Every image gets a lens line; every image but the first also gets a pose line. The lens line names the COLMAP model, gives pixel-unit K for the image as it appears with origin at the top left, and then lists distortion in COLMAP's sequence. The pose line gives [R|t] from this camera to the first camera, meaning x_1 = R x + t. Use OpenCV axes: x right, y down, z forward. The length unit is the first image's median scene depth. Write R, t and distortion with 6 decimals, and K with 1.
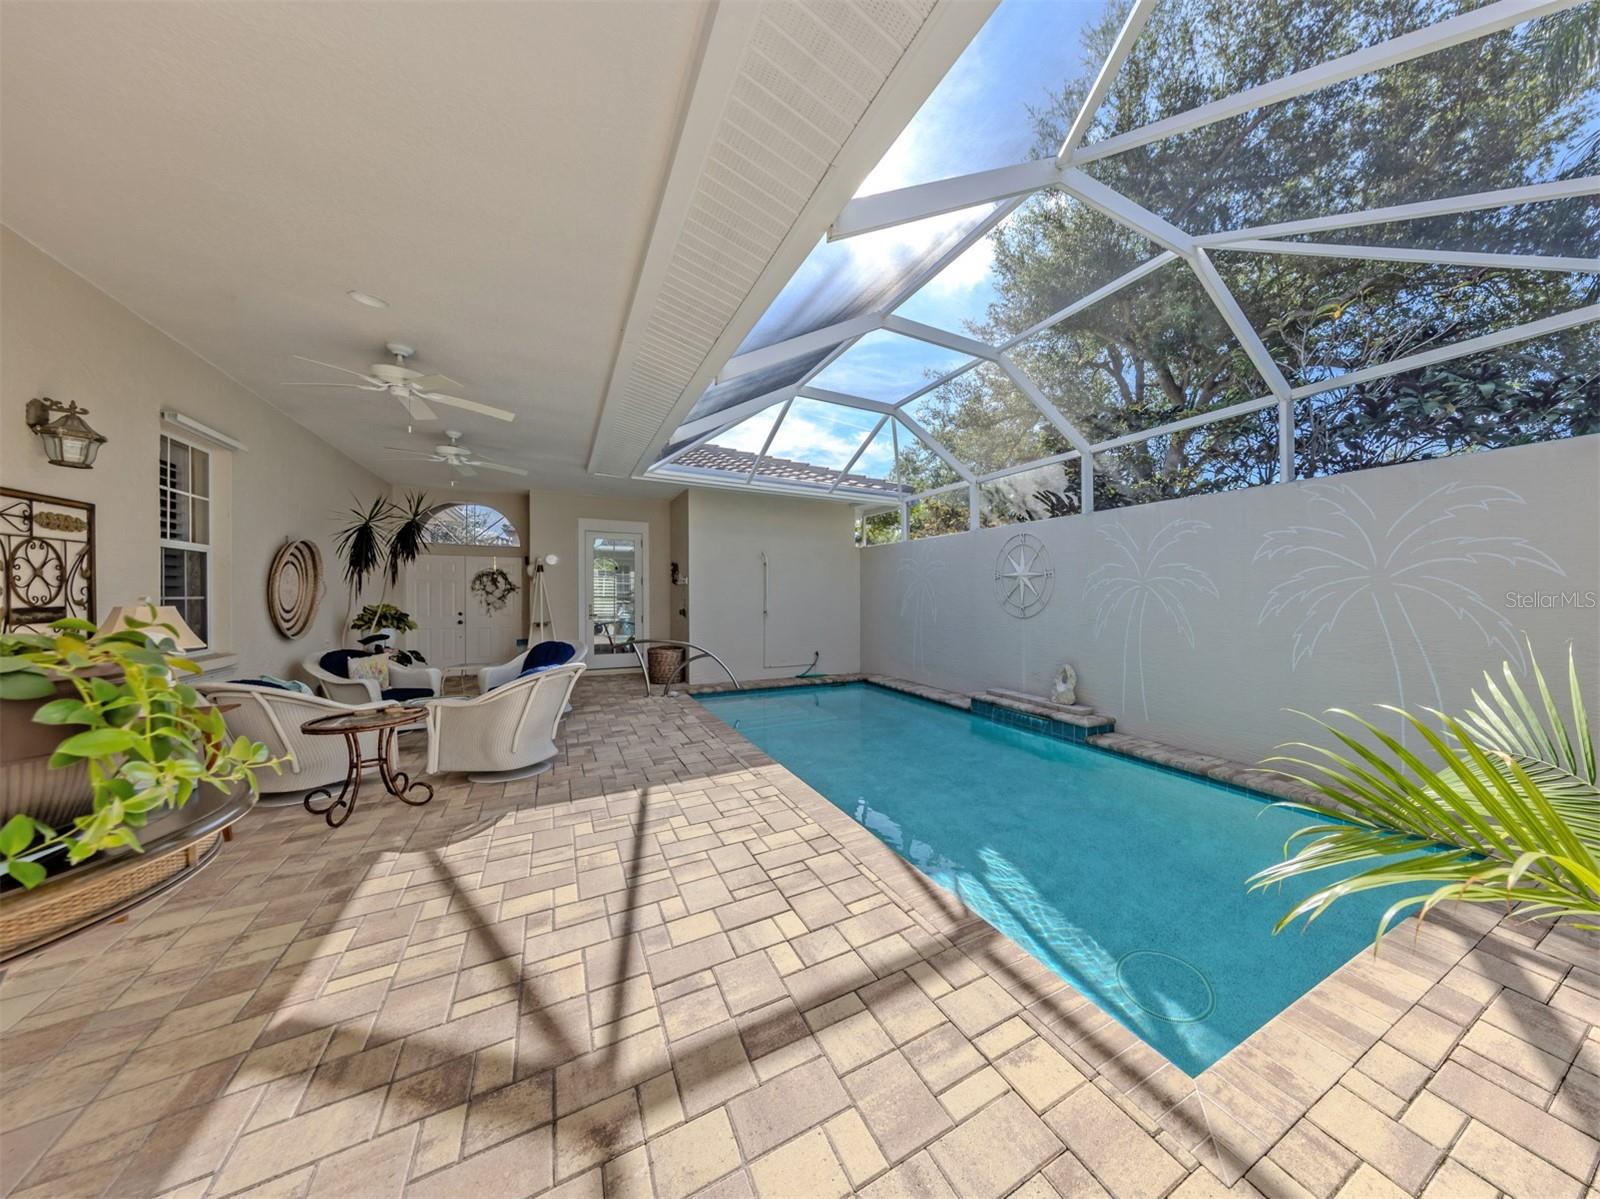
lens RADIAL K [[512.7, 0, 850.4], [0, 512.7, 598.8], [0, 0, 1]] dist [0.001428, 0.000112]
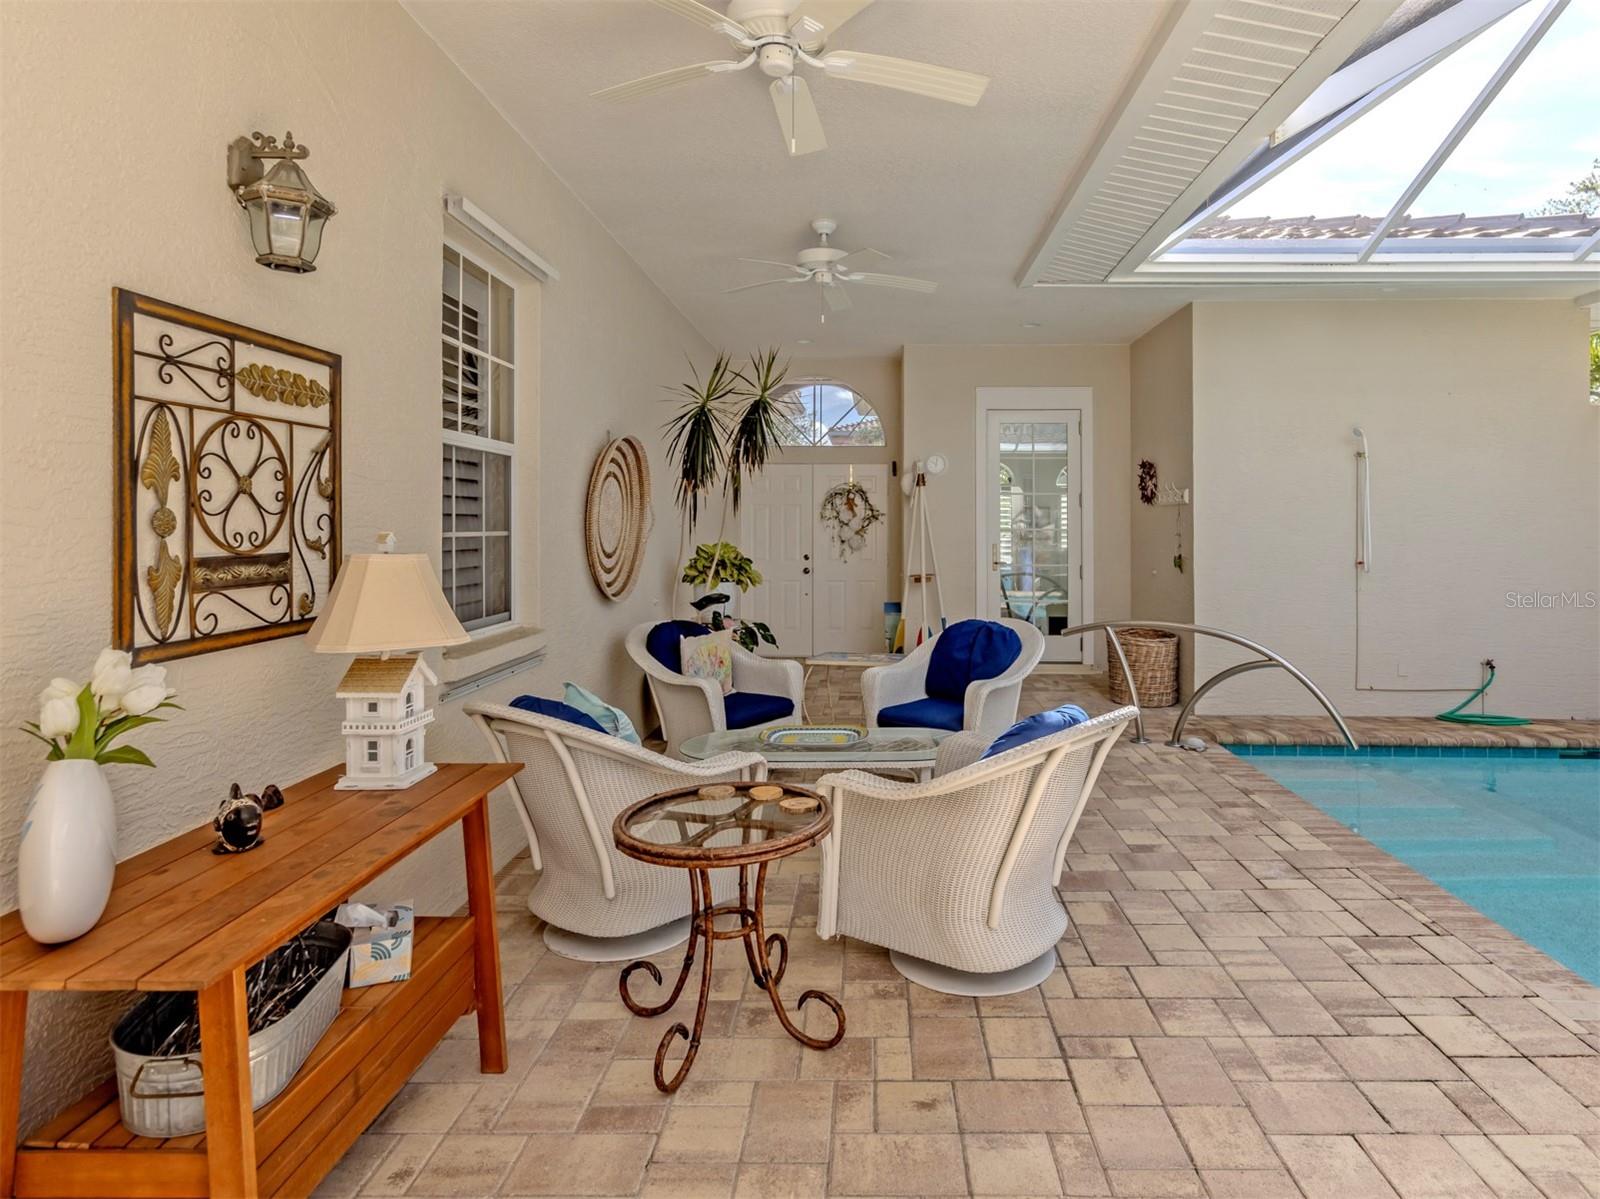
lens RADIAL K [[767.7, 0, 799.9], [0, 767.7, 528.2], [0, 0, 1]] dist [-0.000796, 0.000096]
pose [[0.821787, -0.000614, -0.569795, -0.397751], [-0.001717, 0.999992, -0.003554, -0.004292], [0.569793, 0.003899, 0.821779, 0.387465]]
